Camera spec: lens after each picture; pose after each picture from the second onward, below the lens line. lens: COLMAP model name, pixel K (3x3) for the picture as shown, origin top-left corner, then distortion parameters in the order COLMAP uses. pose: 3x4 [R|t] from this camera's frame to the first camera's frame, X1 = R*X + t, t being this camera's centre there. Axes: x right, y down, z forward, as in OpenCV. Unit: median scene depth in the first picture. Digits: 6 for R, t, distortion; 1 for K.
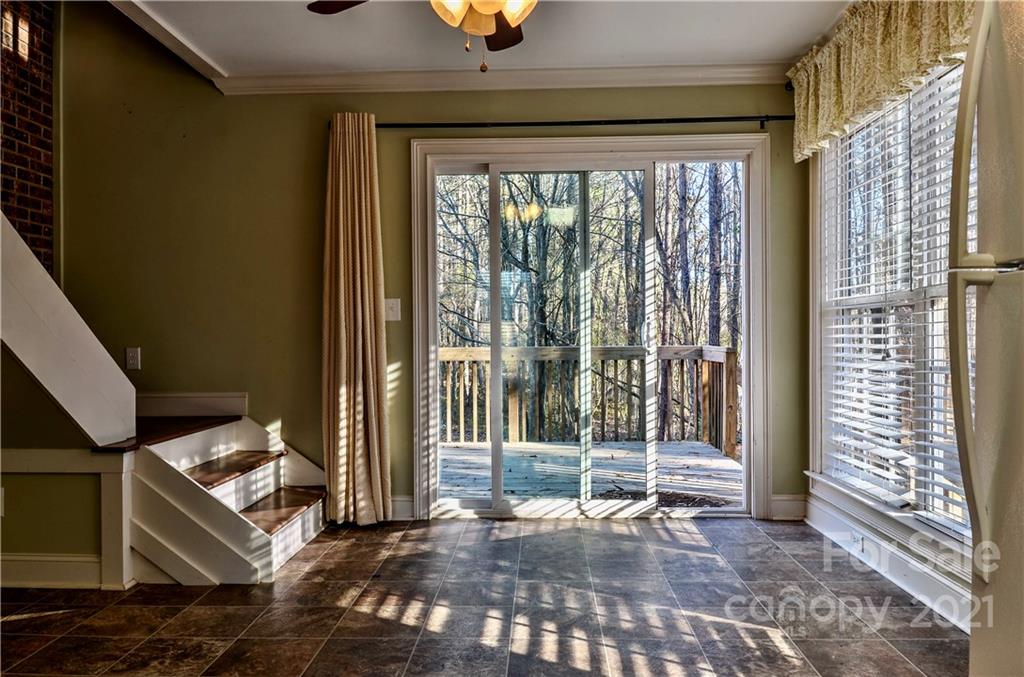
lens RADIAL K [[726.2, 0, 512.0], [0, 726.2, 338.5], [0, 0, 1]] dist [-0.006303, -0.033401]
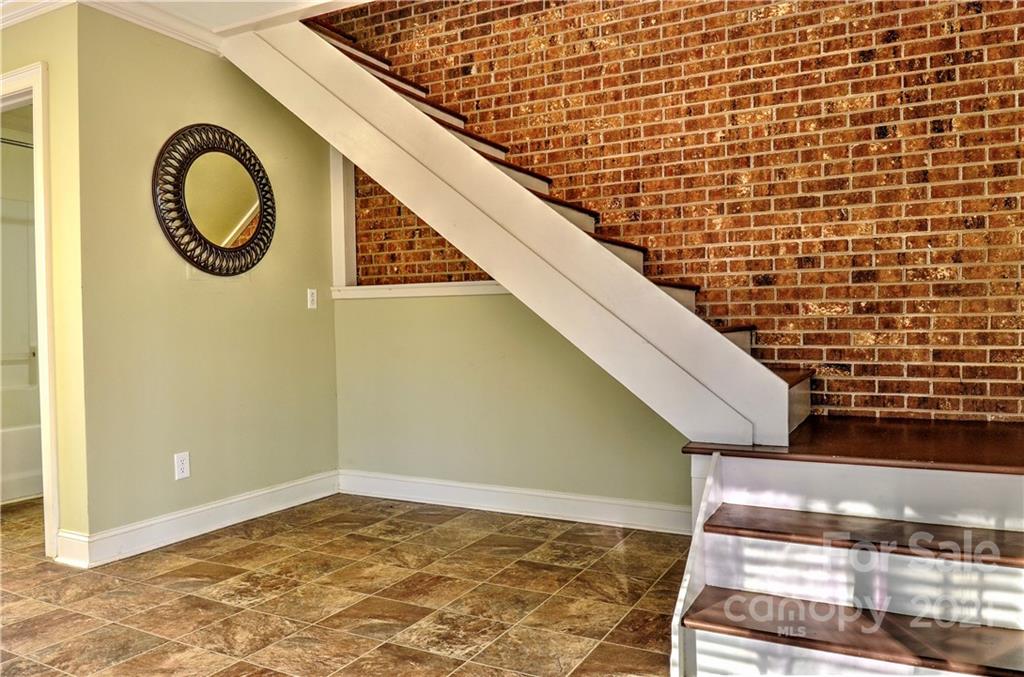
lens RADIAL K [[726.2, 0, 512.0], [0, 726.2, 338.5], [0, 0, 1]] dist [-0.006303, -0.033401]
pose [[-0.411546, 0.035996, -0.910678, 0.246690], [0.015461, 0.999352, 0.032514, -0.008184], [0.911258, -0.000699, -0.411836, 0.876543]]
